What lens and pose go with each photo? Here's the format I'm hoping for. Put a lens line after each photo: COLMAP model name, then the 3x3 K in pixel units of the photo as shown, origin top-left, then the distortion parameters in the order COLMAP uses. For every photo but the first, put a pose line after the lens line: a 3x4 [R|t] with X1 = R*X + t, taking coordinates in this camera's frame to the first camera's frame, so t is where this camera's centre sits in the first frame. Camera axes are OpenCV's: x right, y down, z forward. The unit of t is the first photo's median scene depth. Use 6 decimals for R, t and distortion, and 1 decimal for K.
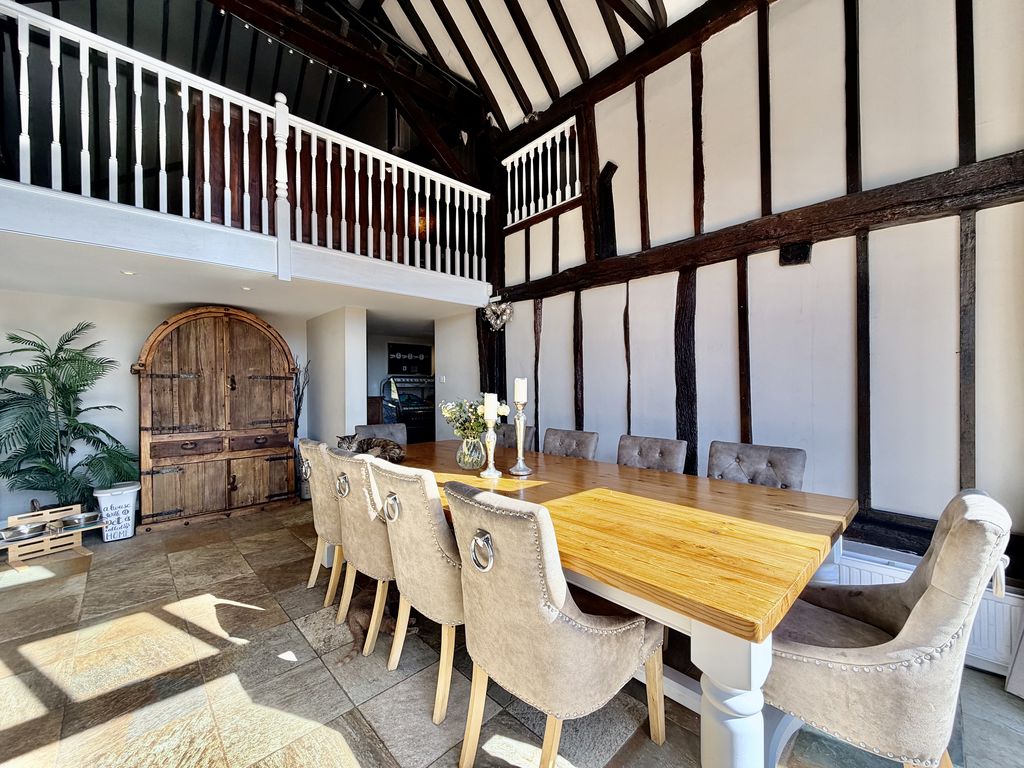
lens RADIAL K [[409.5, 0, 510.2], [0, 409.5, 384.5], [0, 0, 1]] dist [0.005908, -0.000701]
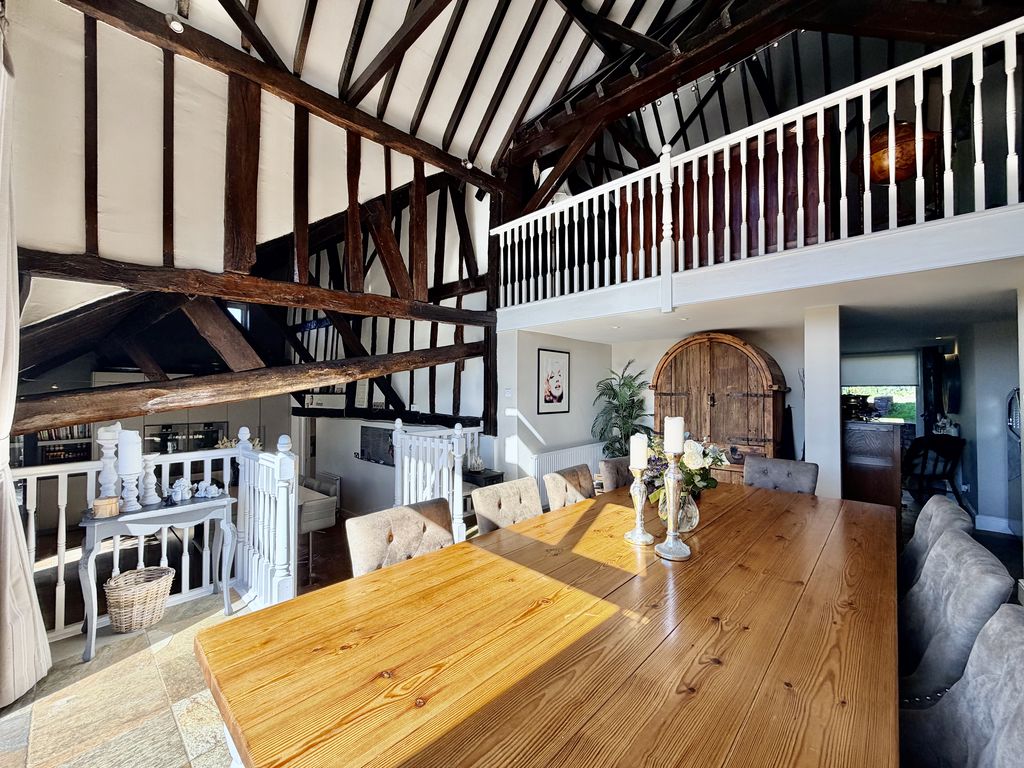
lens RADIAL K [[409.5, 0, 510.4], [0, 409.5, 385.4], [0, 0, 1]] dist [0.005908, -0.000701]
pose [[0.056043, -0.007266, -0.998402, 0.528640], [0.002556, 0.999971, -0.007134, -0.048961], [0.998425, -0.002152, 0.056060, 0.517846]]
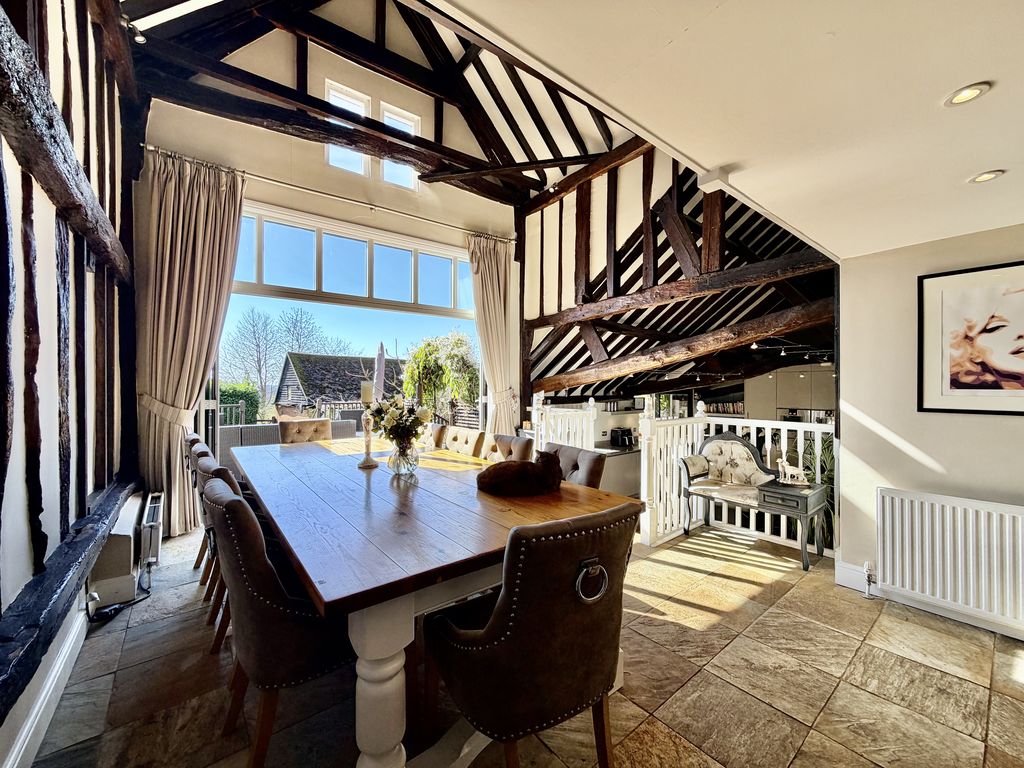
lens RADIAL K [[409.5, 0, 510.2], [0, 409.5, 387.8], [0, 0, 1]] dist [0.005908, -0.000701]
pose [[-0.995930, 0.011463, 0.089402, -0.343165], [0.011176, 0.999931, -0.003706, 0.000881], [-0.089438, -0.002692, -0.995989, 1.548513]]
